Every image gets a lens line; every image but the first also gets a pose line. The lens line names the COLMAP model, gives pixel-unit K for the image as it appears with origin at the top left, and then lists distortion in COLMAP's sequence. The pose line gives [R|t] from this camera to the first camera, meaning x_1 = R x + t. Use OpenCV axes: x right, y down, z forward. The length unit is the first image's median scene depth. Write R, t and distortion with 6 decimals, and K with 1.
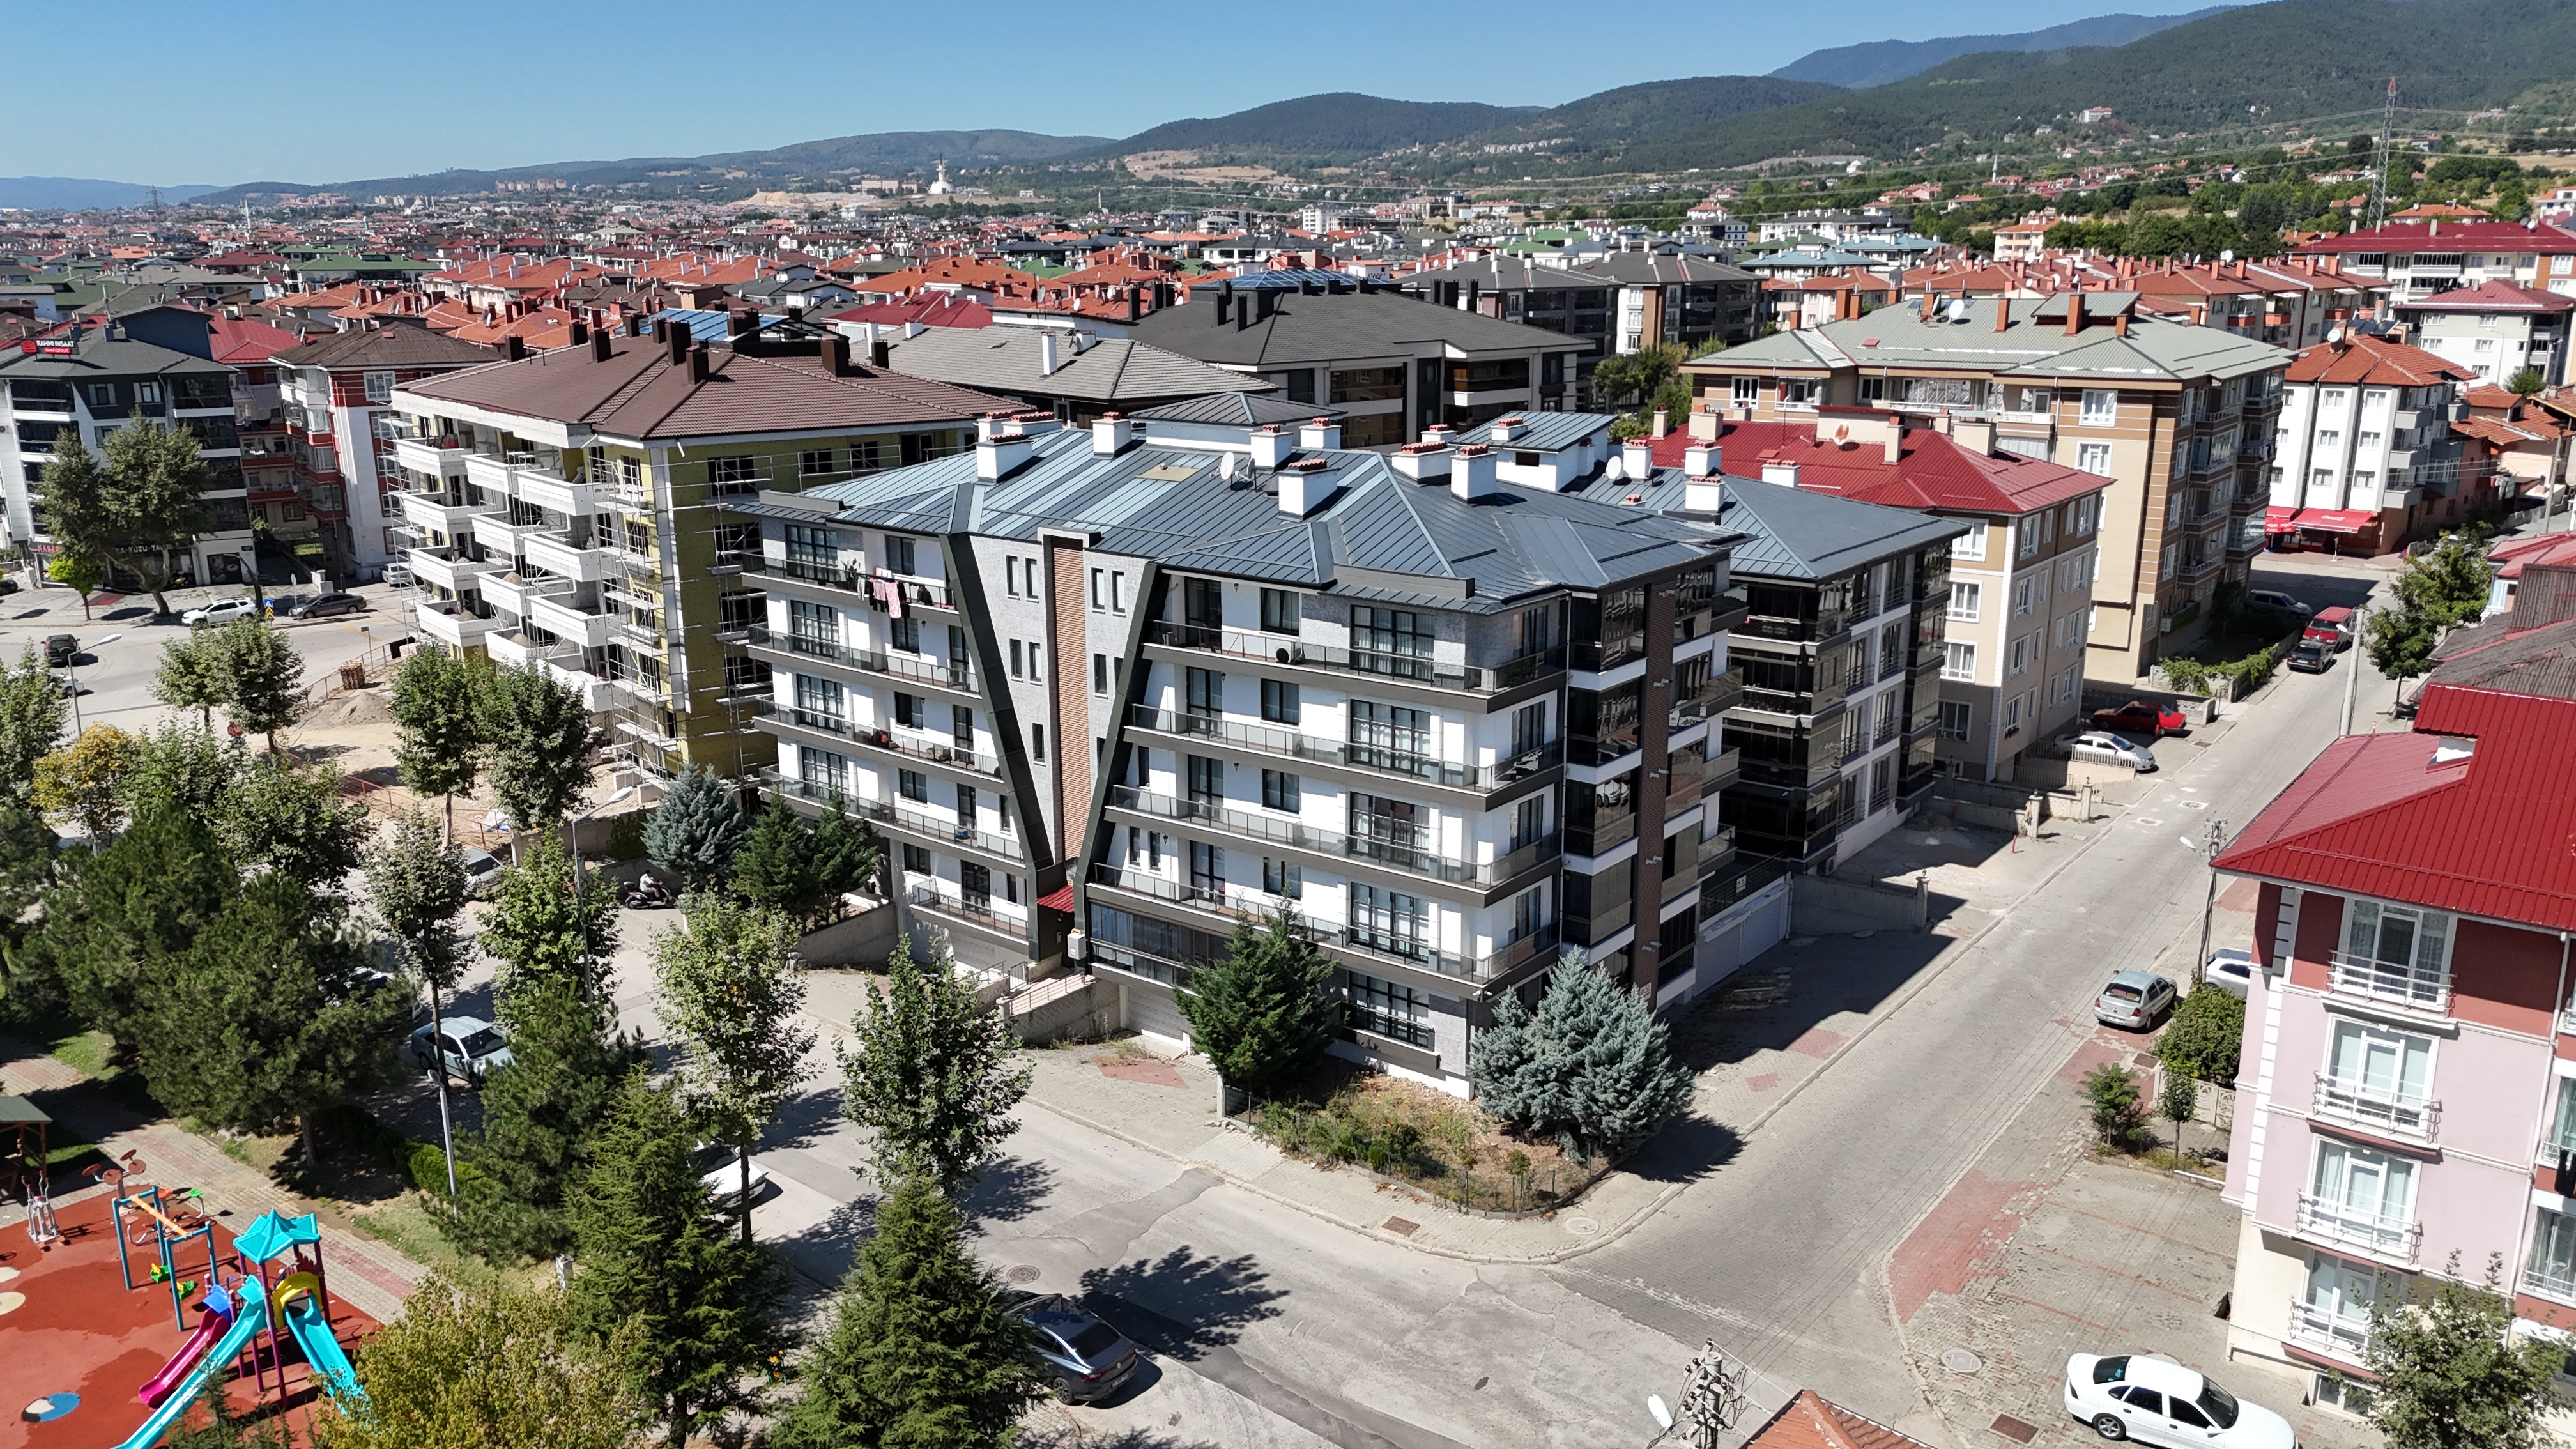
lens RADIAL K [[1896.7, 0, 1292.1], [0, 1896.7, 721.5], [0, 0, 1]] dist [0.072972, -0.065949]
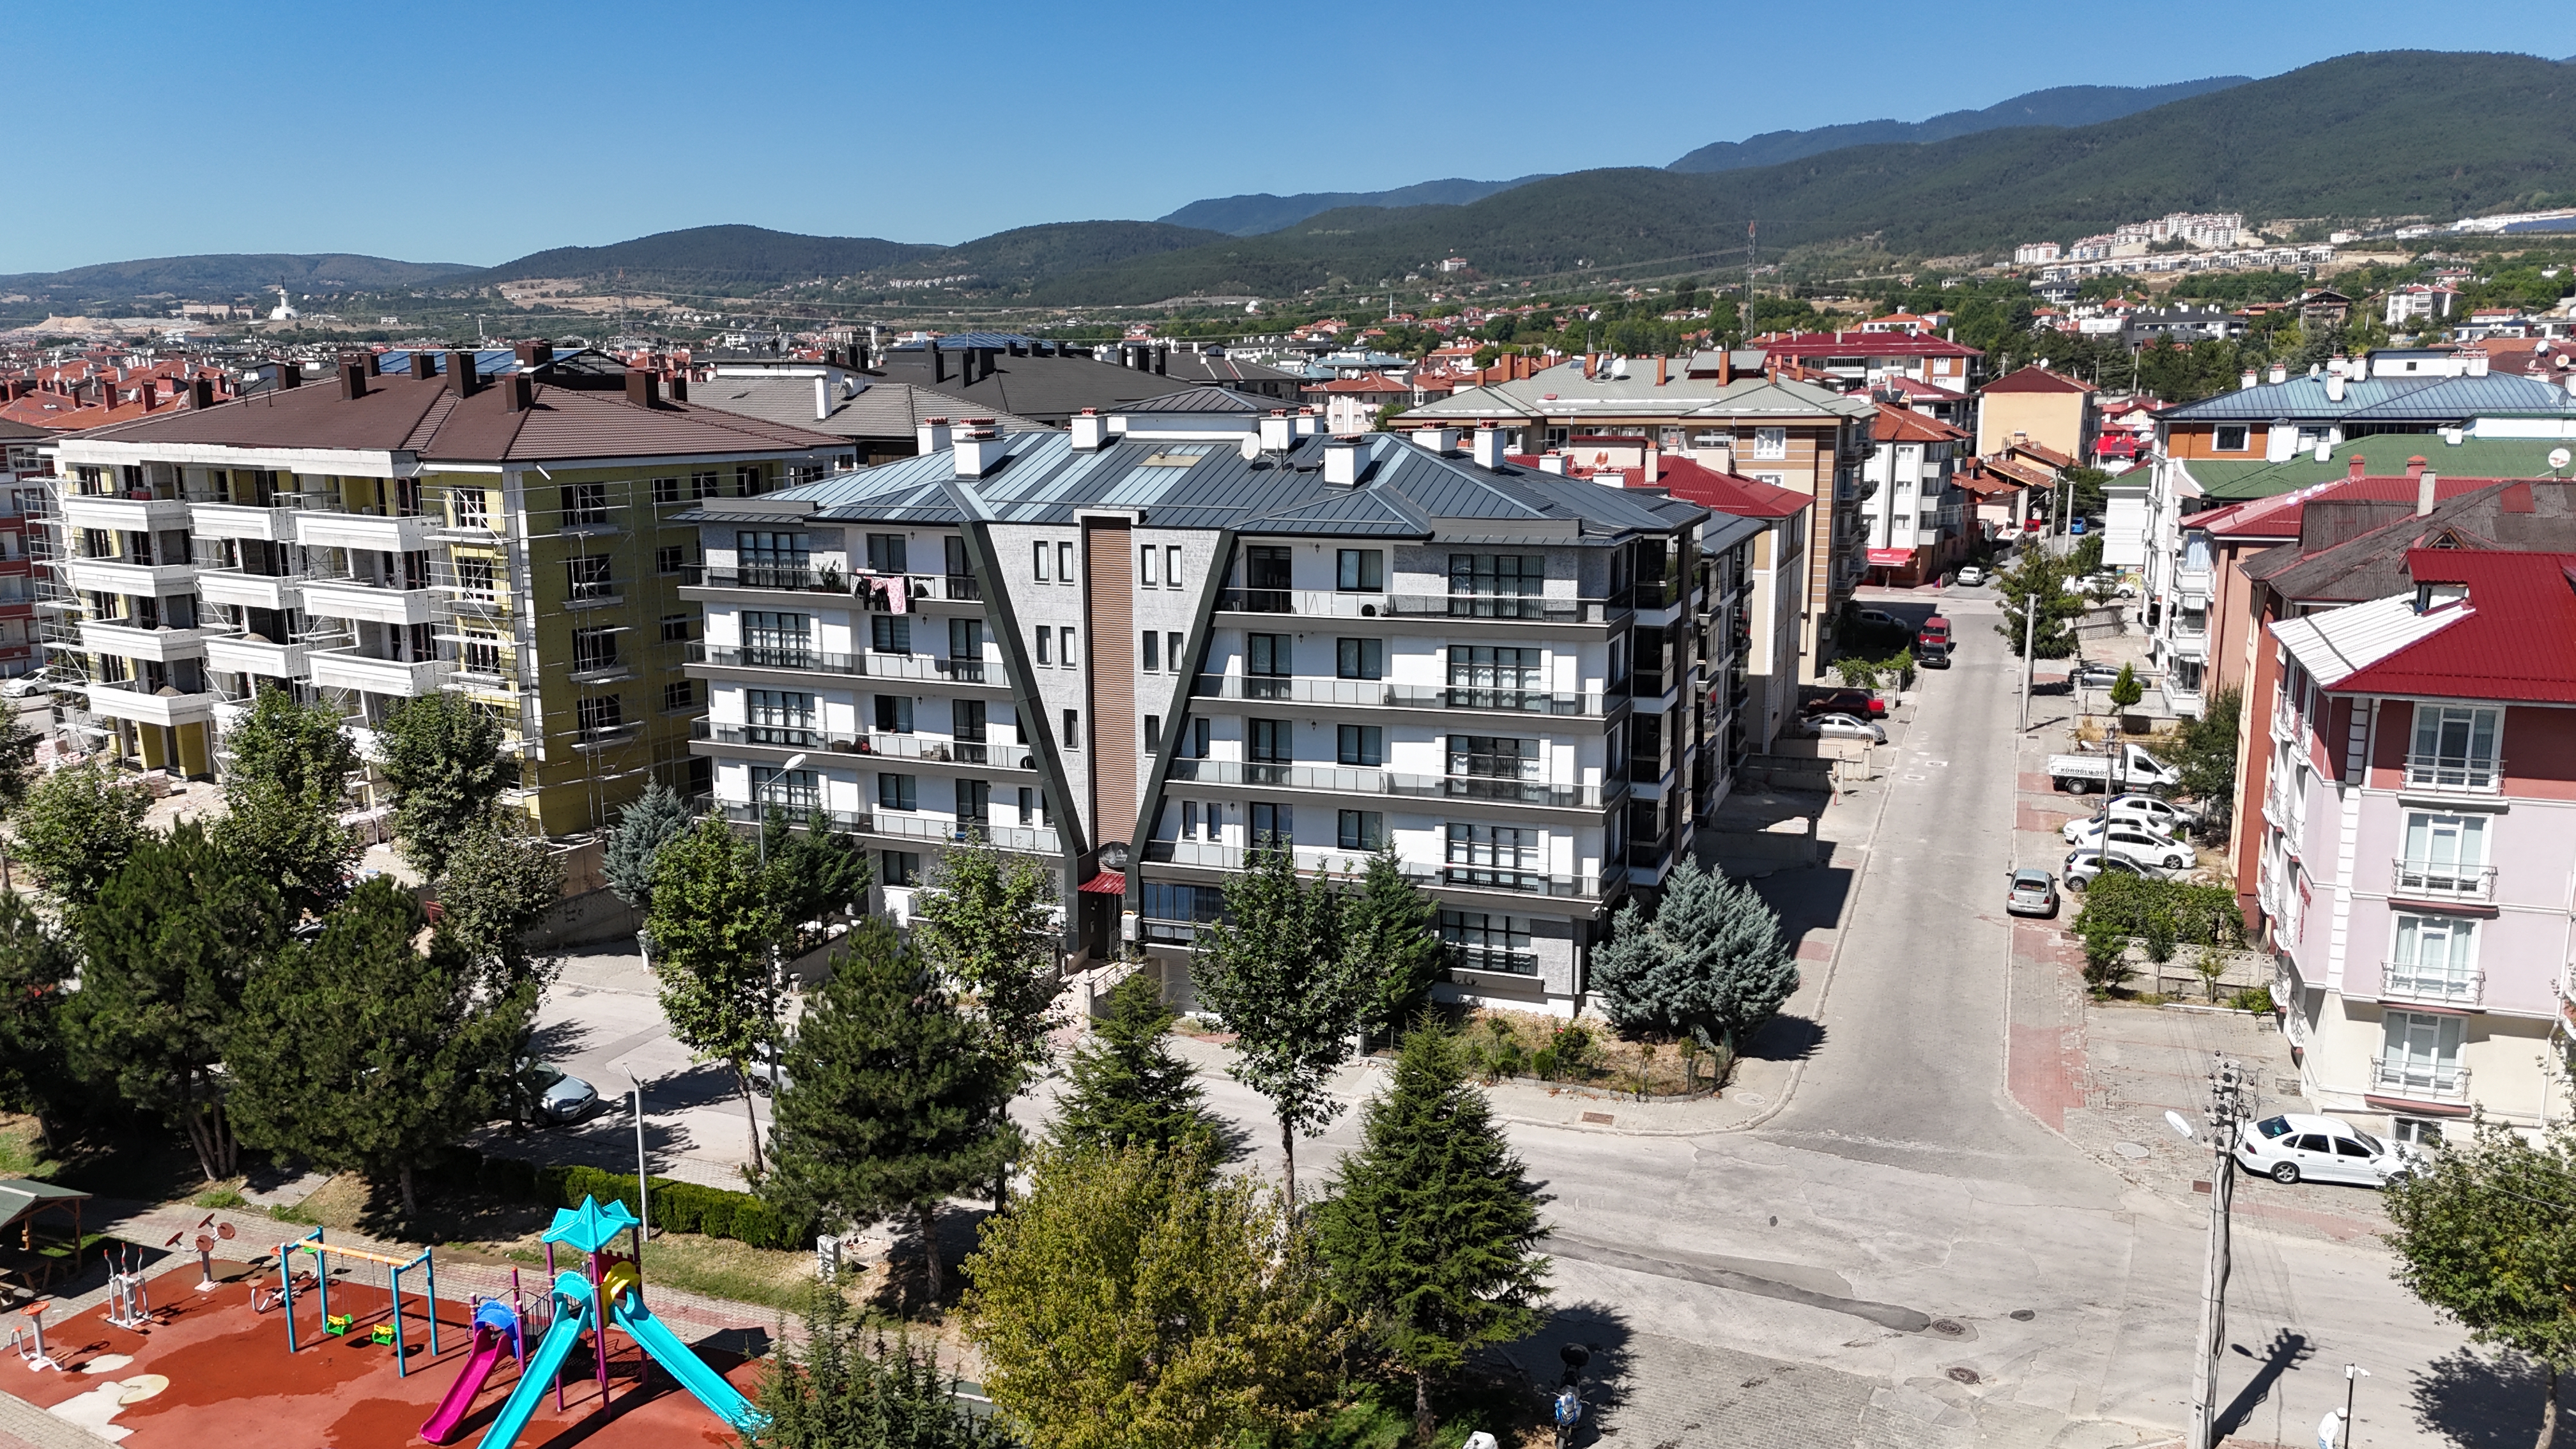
lens RADIAL K [[1896.7, 0, 1291.9], [0, 1896.7, 722.8], [0, 0, 1]] dist [0.072972, -0.065949]
pose [[0.954137, -0.054590, 0.294351, -0.300397], [0.074228, 0.995670, -0.055955, 0.068815], [-0.290022, 0.075238, 0.954058, 0.017840]]
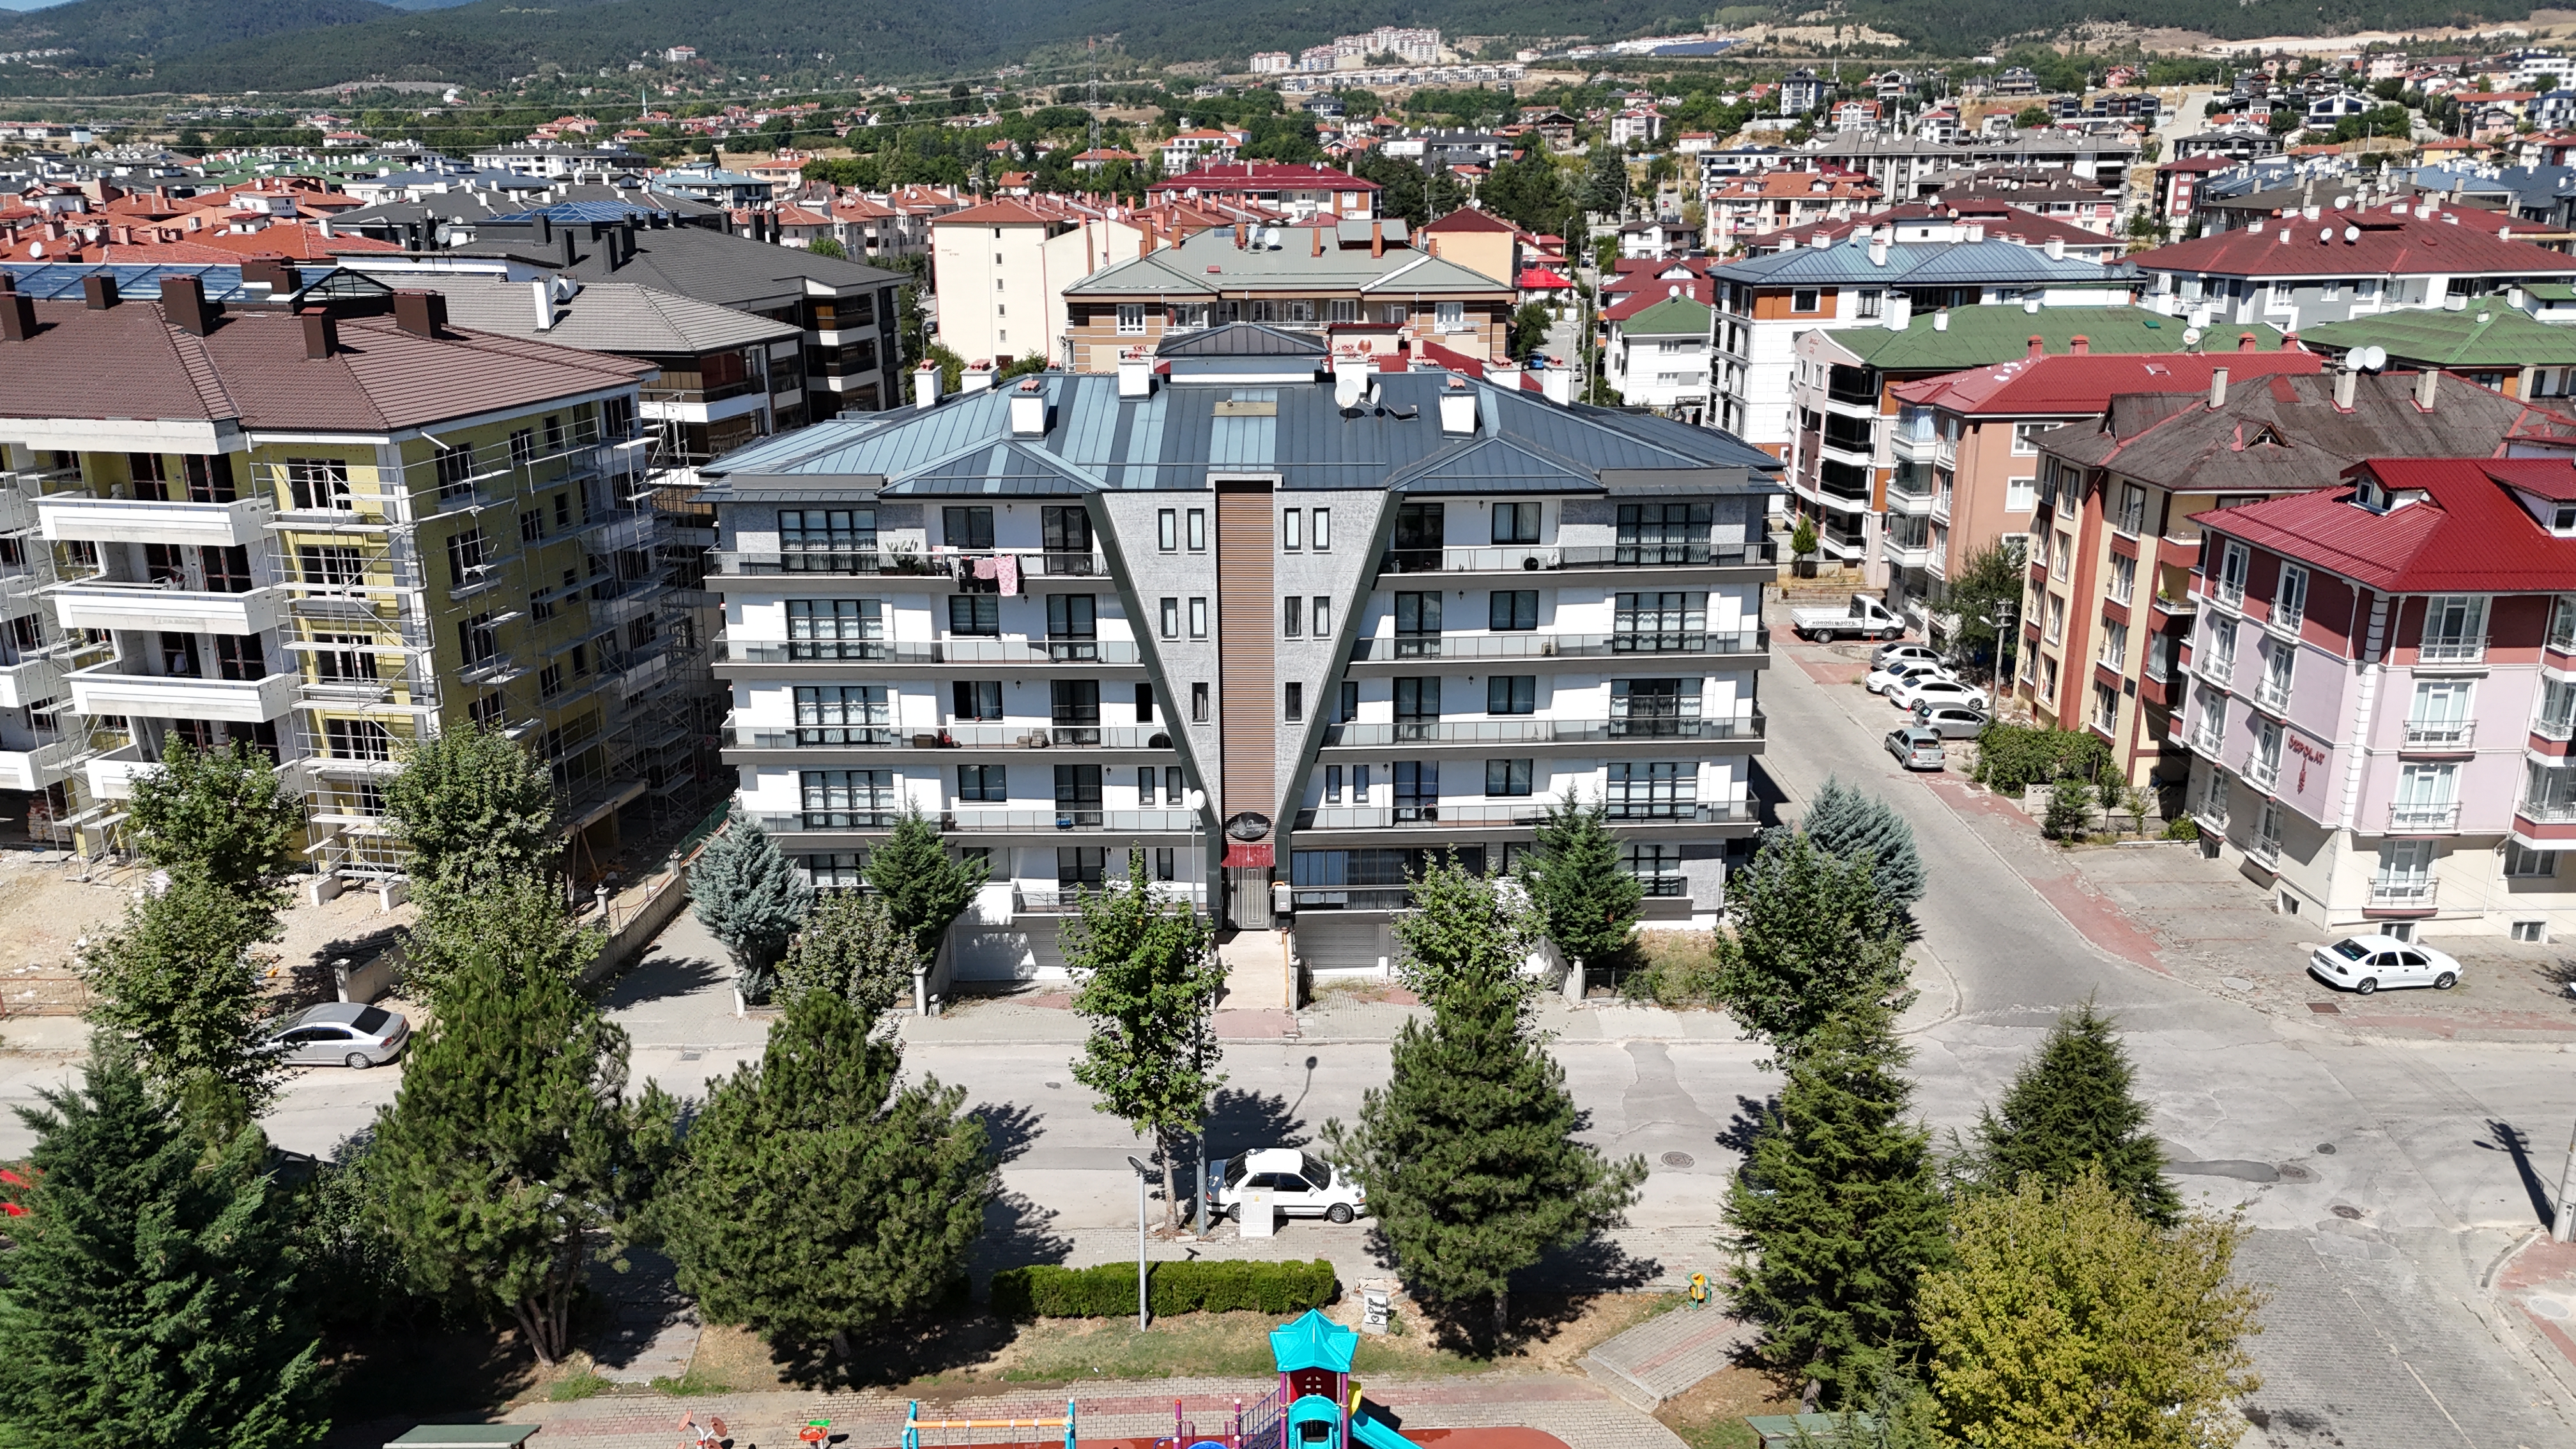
lens RADIAL K [[1896.7, 0, 1291.9], [0, 1896.7, 725.0], [0, 0, 1]] dist [0.072972, -0.065949]
pose [[0.771777, -0.177281, 0.610682, -0.647659], [0.157306, 0.983730, 0.086774, -0.050191], [-0.616129, 0.029094, 0.787107, 0.214486]]
